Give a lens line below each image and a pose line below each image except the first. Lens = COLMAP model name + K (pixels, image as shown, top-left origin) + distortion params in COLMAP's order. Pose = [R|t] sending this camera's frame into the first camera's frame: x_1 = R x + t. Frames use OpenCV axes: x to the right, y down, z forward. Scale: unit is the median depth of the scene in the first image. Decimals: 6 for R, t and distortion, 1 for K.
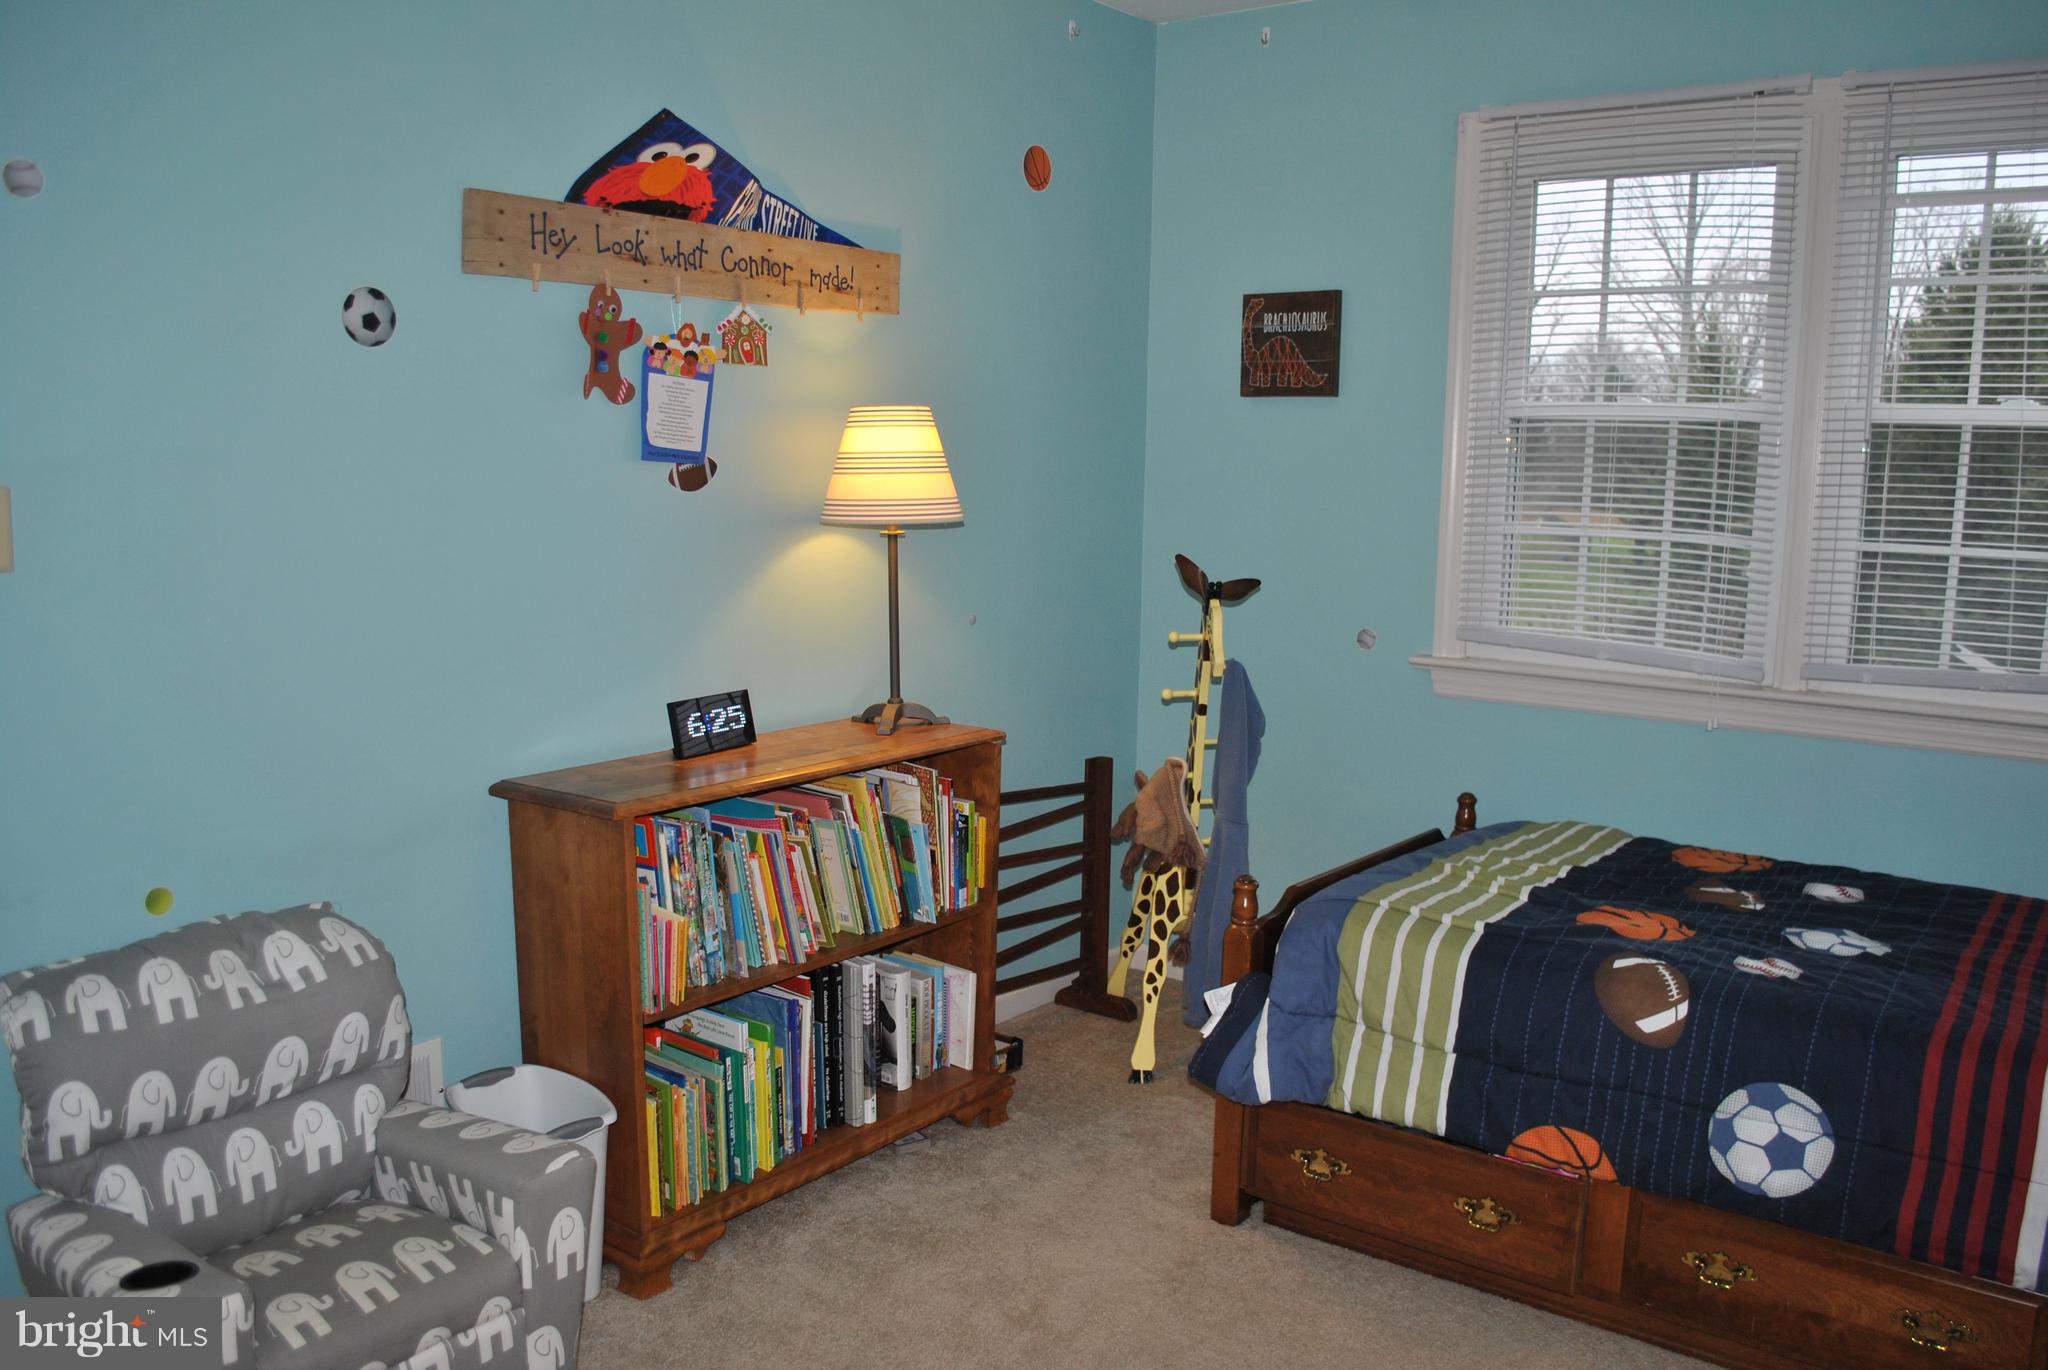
lens RADIAL K [[1515.0, 0, 1022.9], [0, 1515.0, 692.2], [0, 0, 1]] dist [-0.099004, 0.007469]
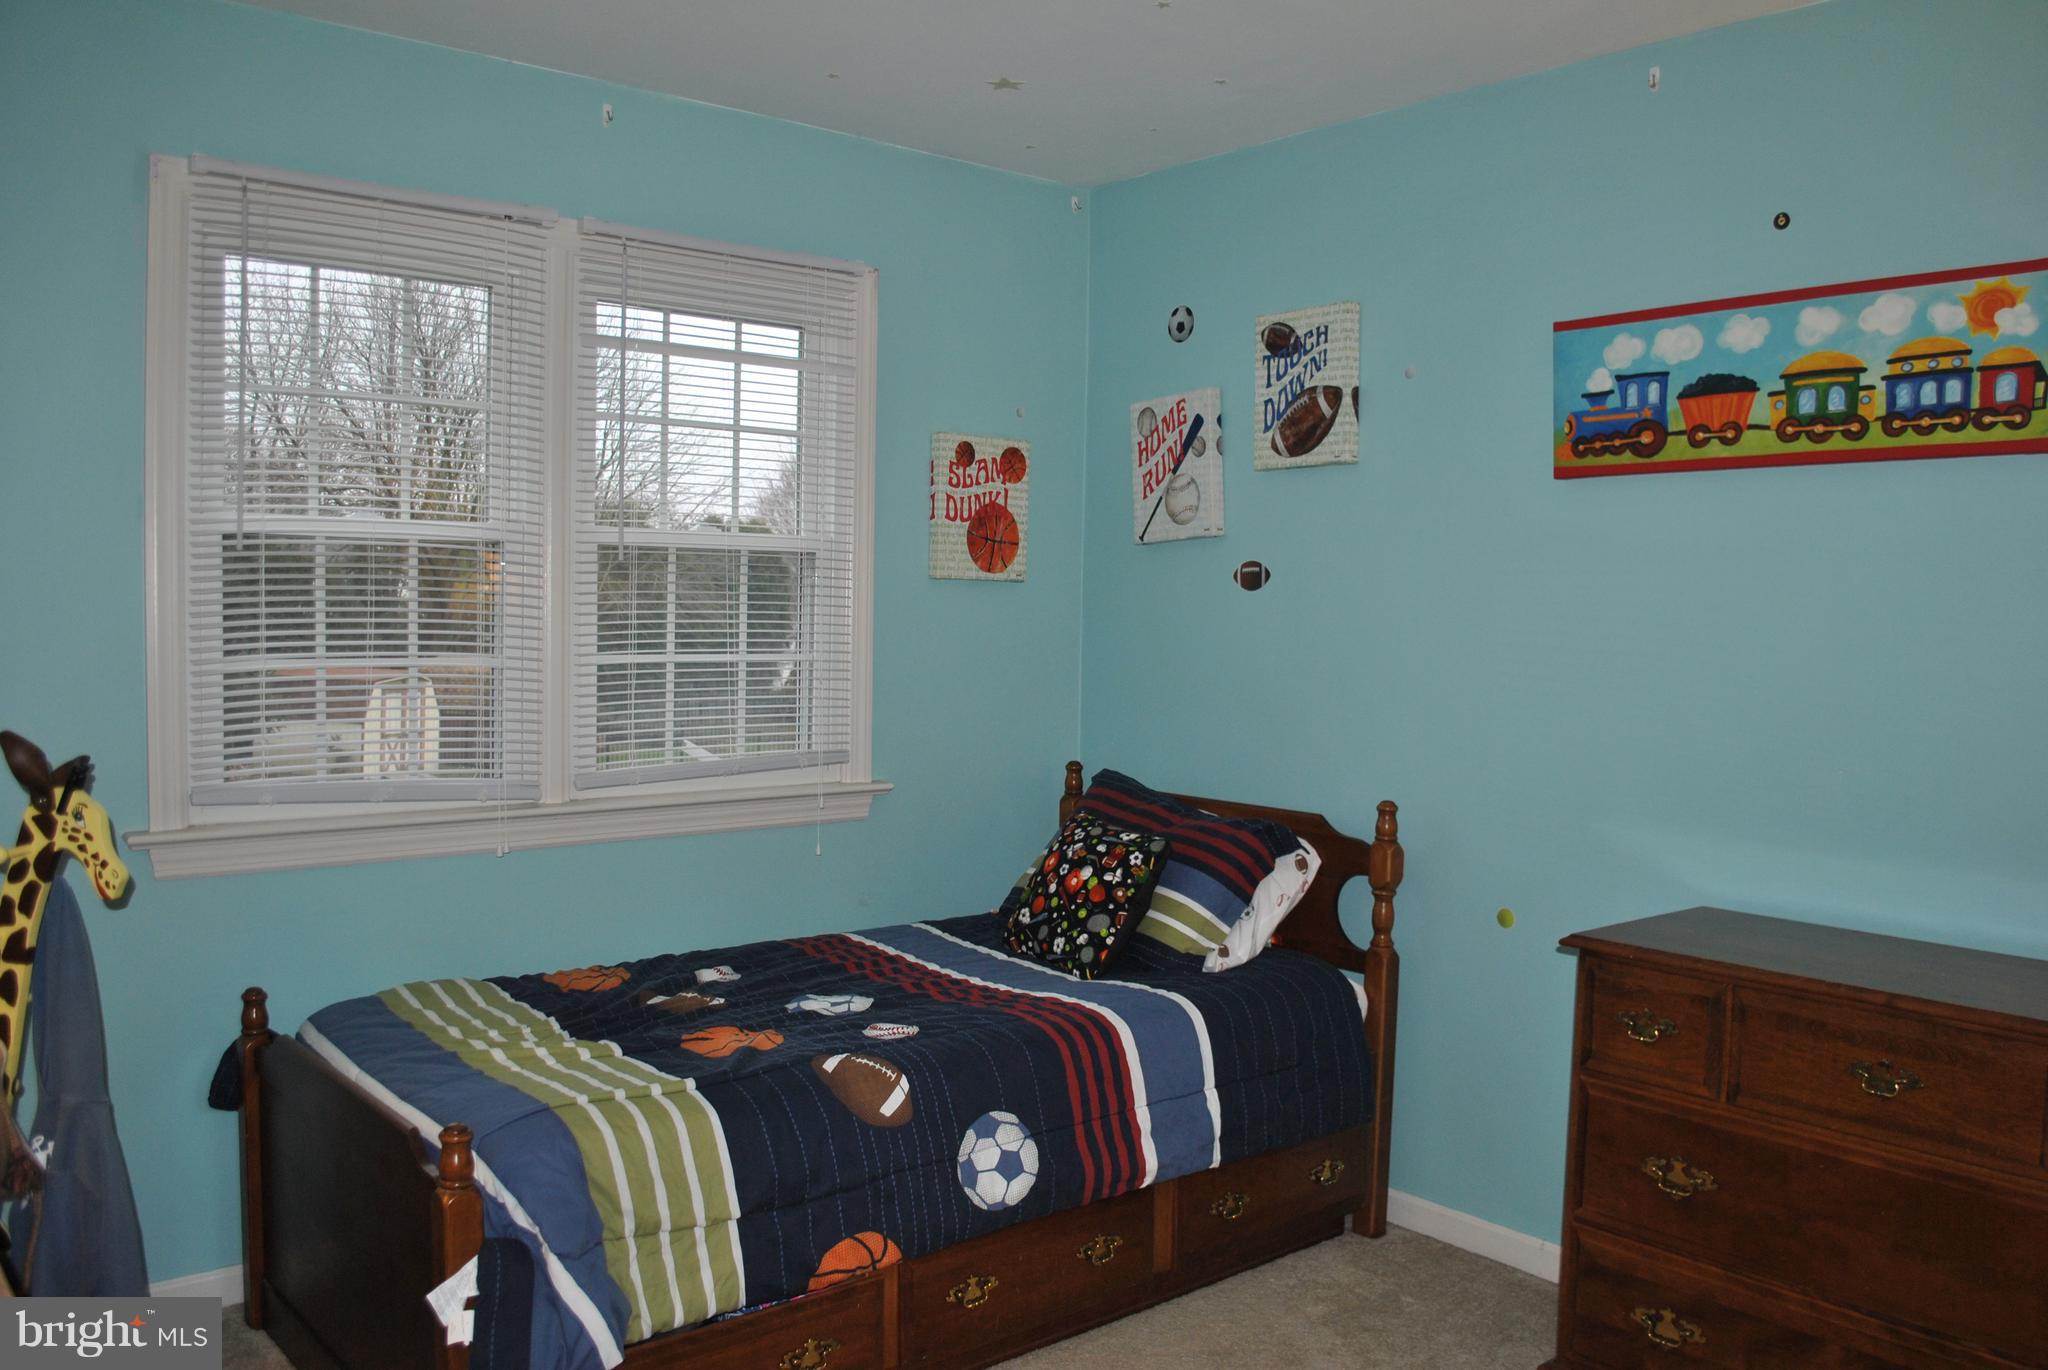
lens RADIAL K [[1613.1, 0, 1016.7], [0, 1613.1, 682.4], [0, 0, 1]] dist [-0.078179, 0.010501]
pose [[0.234193, -0.061896, 0.970218, -0.648062], [0.133139, 0.990611, 0.031059, -0.104047], [-0.963031, 0.121900, 0.240234, 0.564161]]
